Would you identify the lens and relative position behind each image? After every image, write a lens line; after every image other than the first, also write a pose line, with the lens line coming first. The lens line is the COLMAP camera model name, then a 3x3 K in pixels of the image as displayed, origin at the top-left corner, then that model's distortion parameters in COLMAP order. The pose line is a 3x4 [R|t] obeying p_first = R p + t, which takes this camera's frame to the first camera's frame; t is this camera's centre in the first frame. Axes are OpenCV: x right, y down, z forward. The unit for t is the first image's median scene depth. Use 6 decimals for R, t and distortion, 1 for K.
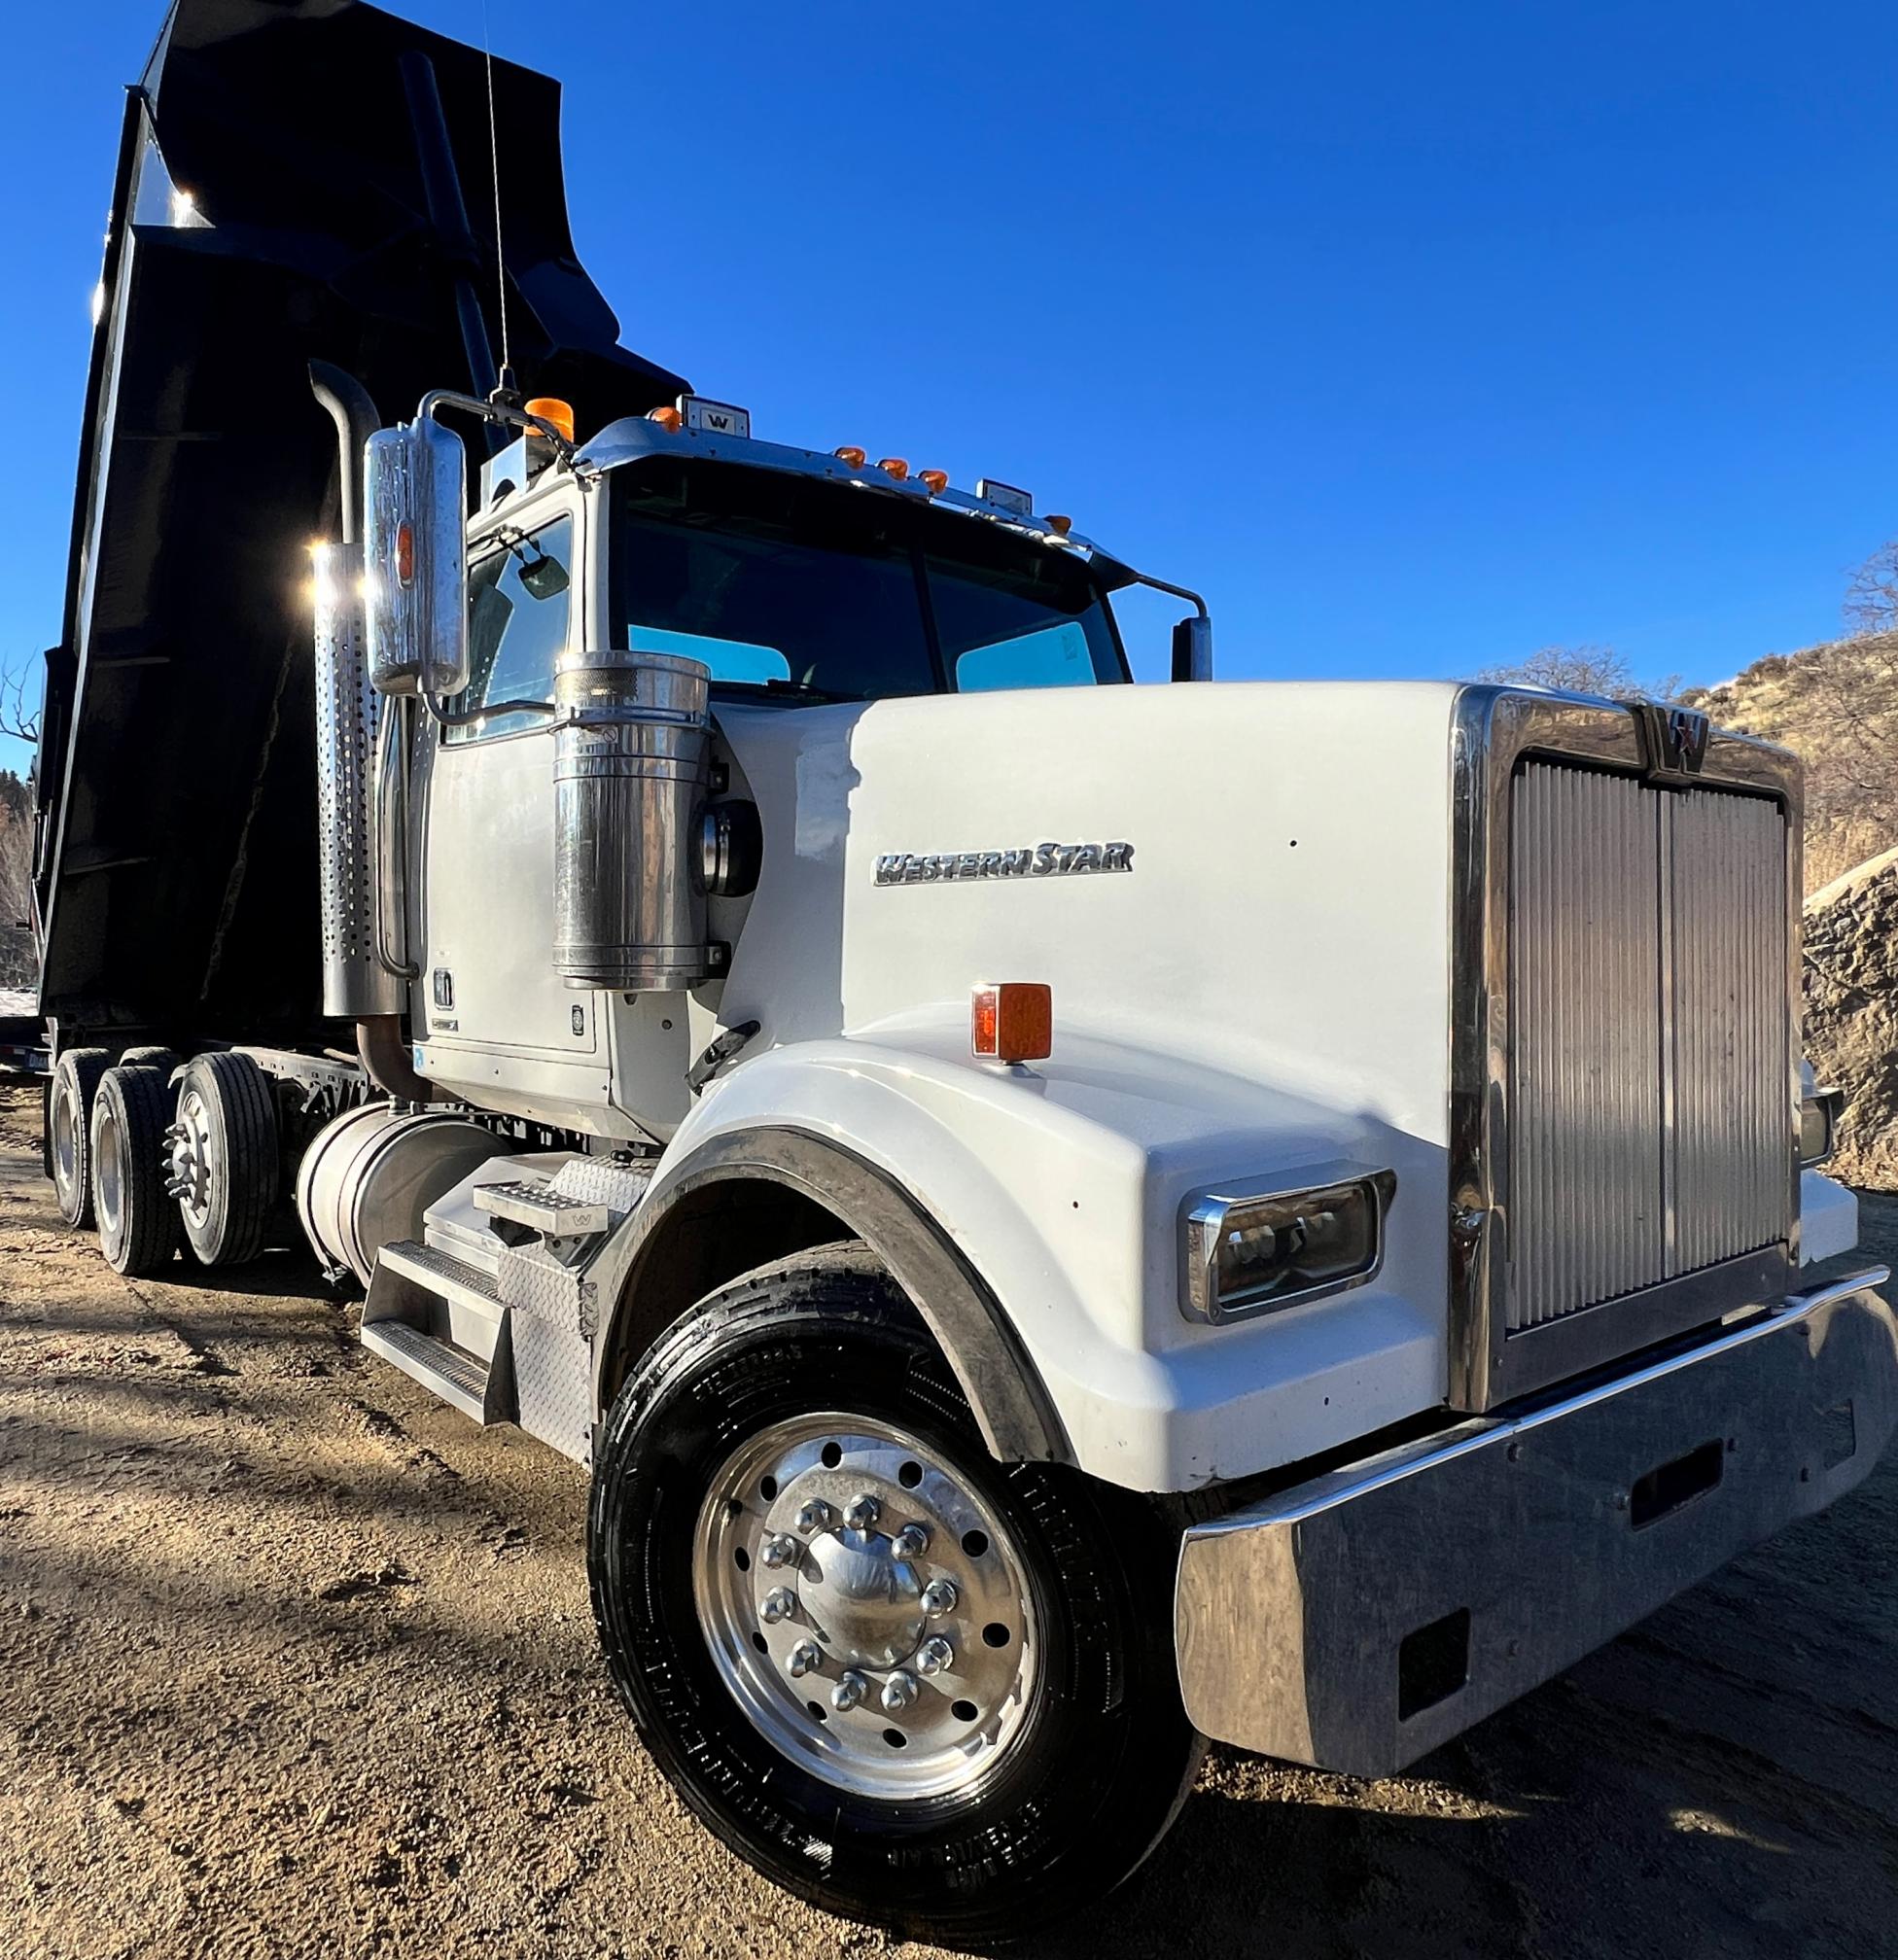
lens RADIAL K [[1327.5, 0, 944.6], [0, 1327.5, 918.1], [0, 0, 1]] dist [-0.003956, 0.017637]
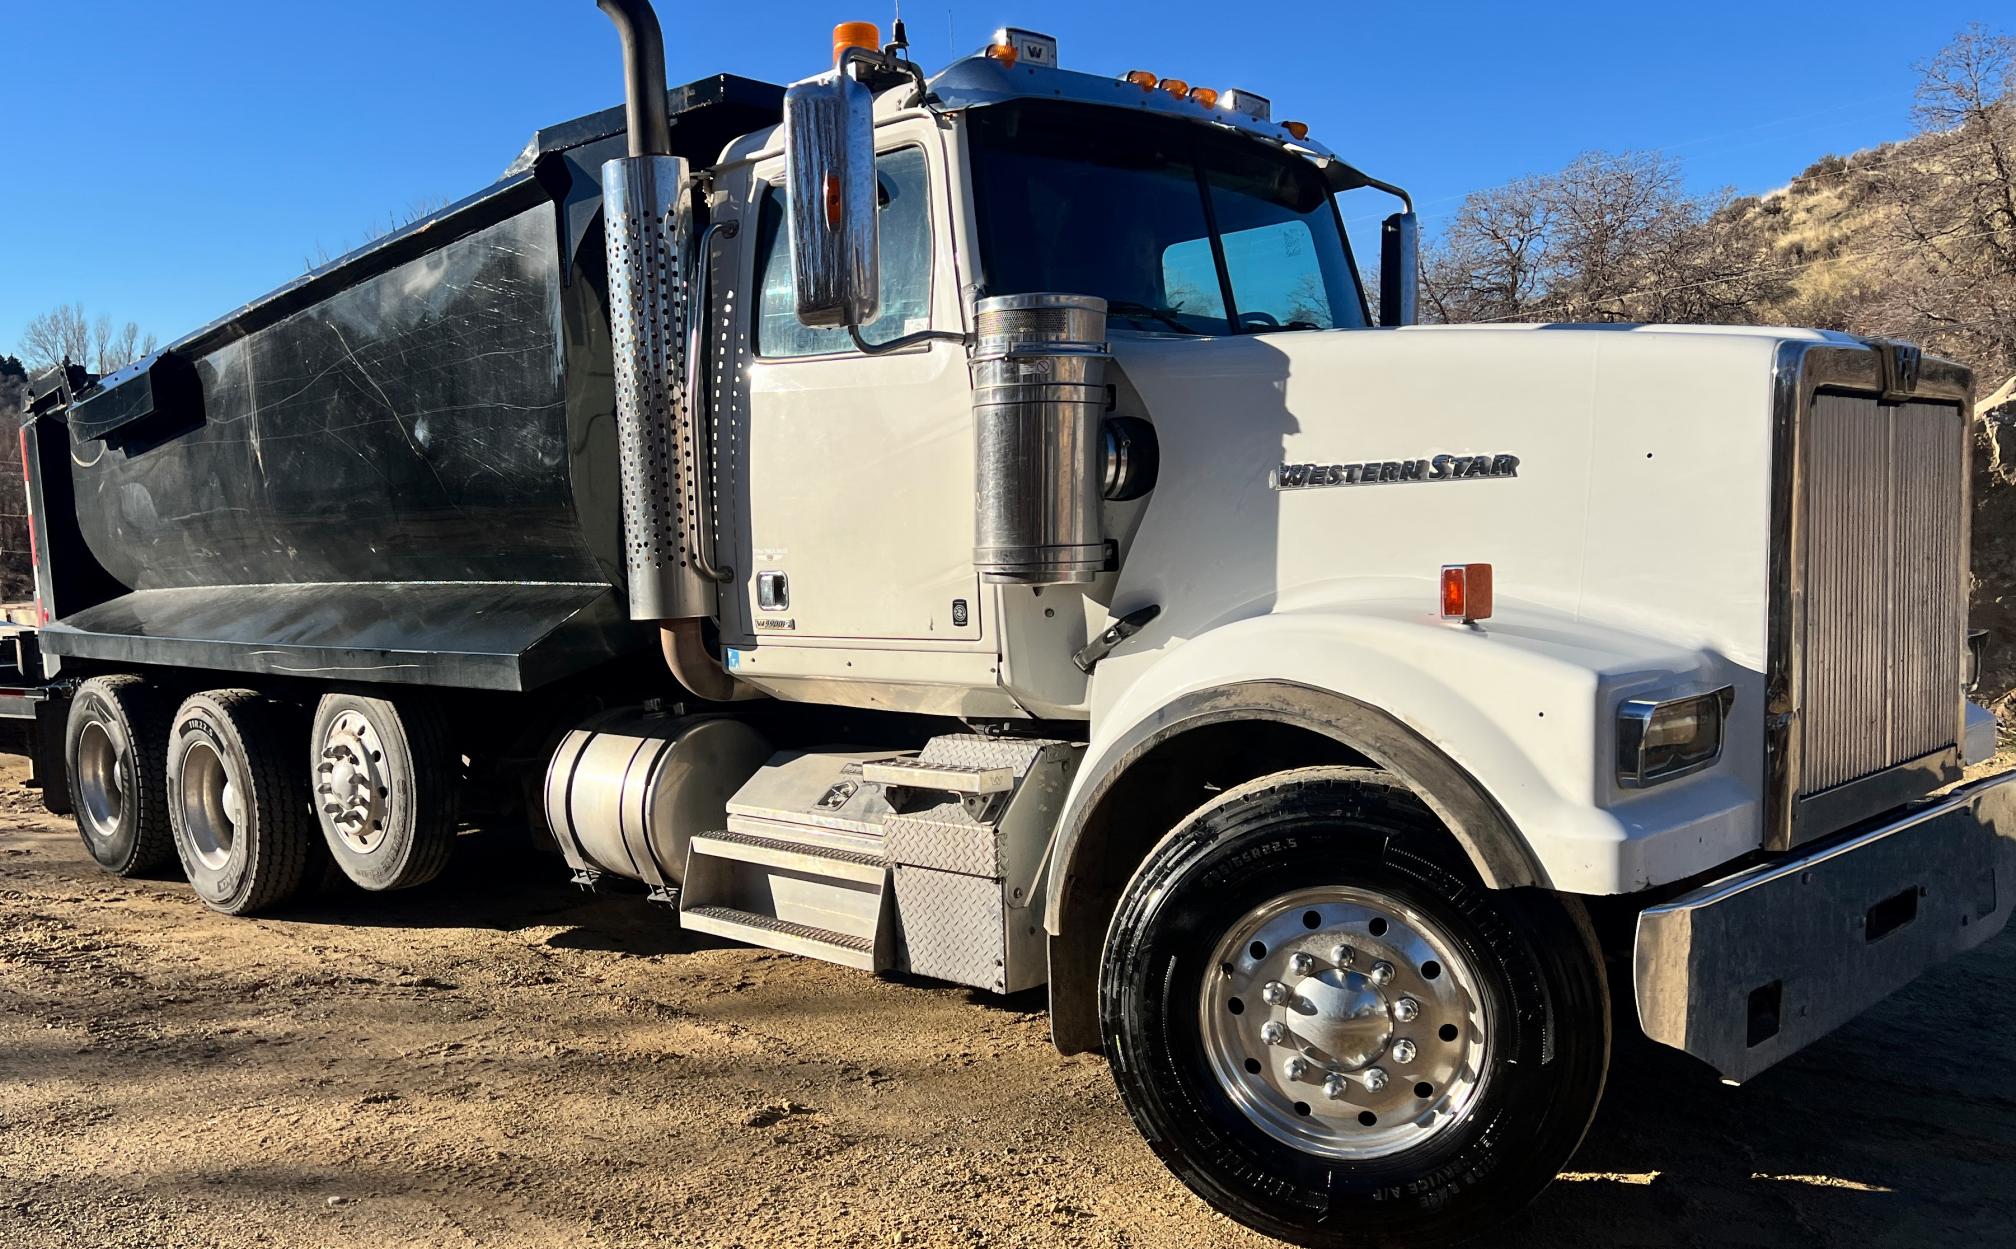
lens RADIAL K [[1797.4, 0, 1008.0], [0, 1797.4, 624.5], [0, 0, 1]] dist [0.032903, -0.006886]
pose [[0.988622, -0.034832, 0.146336, -0.582049], [0.023307, 0.996543, 0.079744, -0.040561], [-0.148607, -0.075426, 0.986016, -0.649712]]
